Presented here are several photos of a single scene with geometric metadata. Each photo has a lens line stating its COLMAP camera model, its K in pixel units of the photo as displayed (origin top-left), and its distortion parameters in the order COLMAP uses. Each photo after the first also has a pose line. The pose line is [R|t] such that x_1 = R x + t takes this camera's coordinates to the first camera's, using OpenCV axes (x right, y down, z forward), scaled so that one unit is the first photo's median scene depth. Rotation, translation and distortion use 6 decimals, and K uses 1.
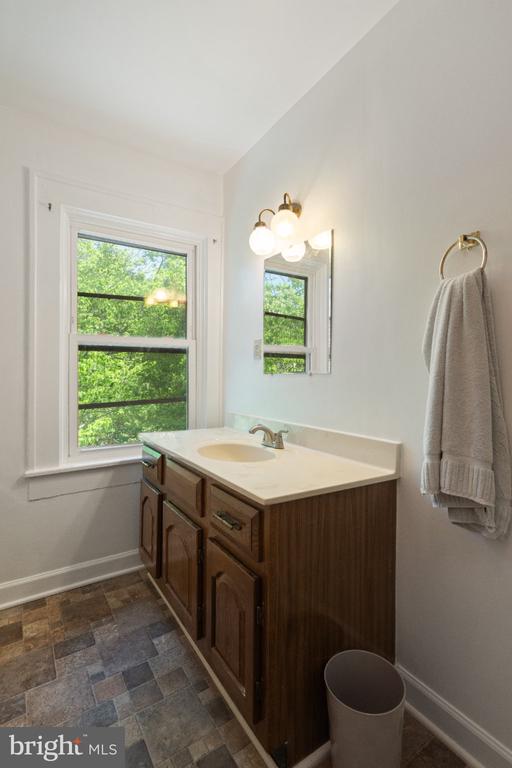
lens RADIAL K [[374.1, 0, 257.7], [0, 374.1, 374.4], [0, 0, 1]] dist [0.010727, 0.002003]
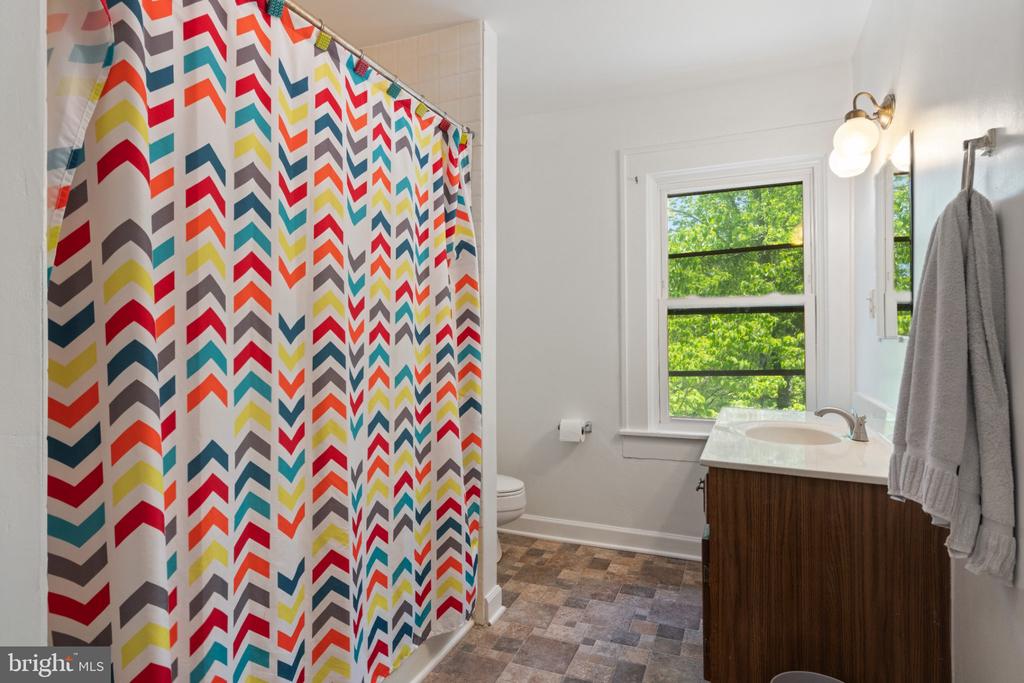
lens RADIAL K [[551.9, 0, 509.1], [0, 551.9, 338.8], [0, 0, 1]] dist [0.002405, 0.000364]
pose [[0.562915, -0.002715, -0.826510, 0.535543], [0.001596, 0.999996, -0.002197, 0.000268], [0.826513, -0.000083, 0.562917, -0.165050]]
